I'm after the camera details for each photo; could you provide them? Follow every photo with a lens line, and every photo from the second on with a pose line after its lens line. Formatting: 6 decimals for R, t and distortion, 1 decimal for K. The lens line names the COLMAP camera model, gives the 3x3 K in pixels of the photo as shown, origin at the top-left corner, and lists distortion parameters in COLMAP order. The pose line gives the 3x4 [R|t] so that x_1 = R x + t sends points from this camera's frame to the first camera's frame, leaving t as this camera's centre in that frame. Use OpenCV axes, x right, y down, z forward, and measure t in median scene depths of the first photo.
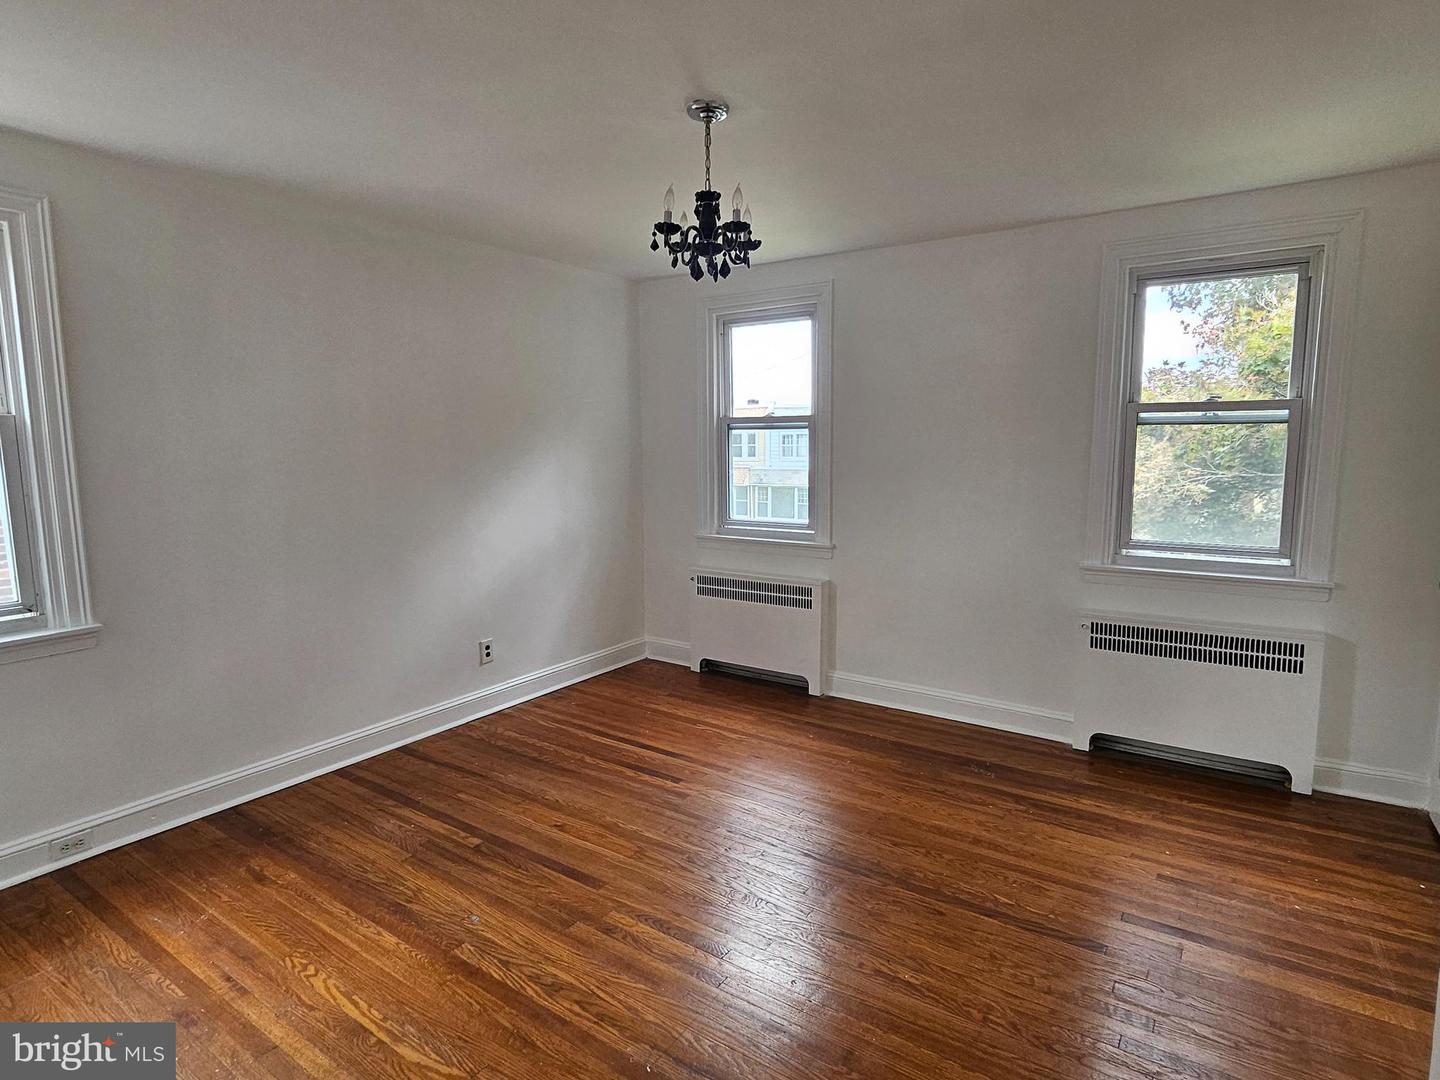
lens RADIAL K [[801.4, 0, 721.8], [0, 801.4, 538.2], [0, 0, 1]] dist [-0.005939, -0.004373]
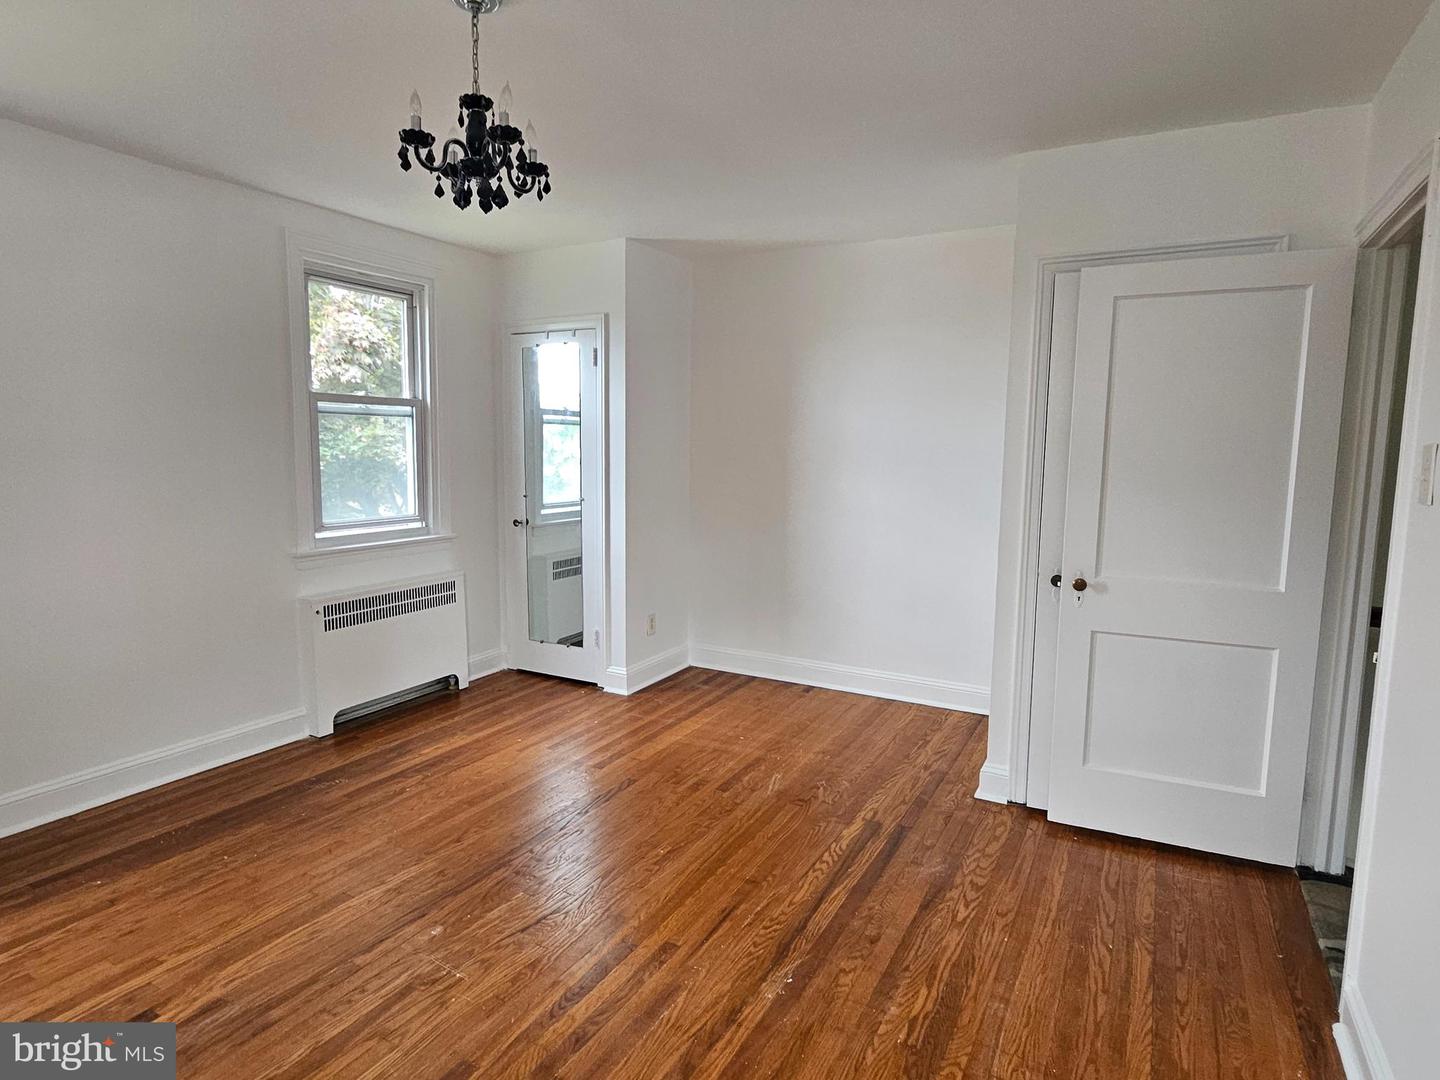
lens RADIAL K [[801.4, 0, 722.3], [0, 801.4, 544.4], [0, 0, 1]] dist [-0.005939, -0.004373]
pose [[-0.126293, -0.108543, 0.986037, -0.650626], [0.112230, 0.986050, 0.122919, -0.043626], [-0.985624, 0.126186, -0.112350, 0.671451]]
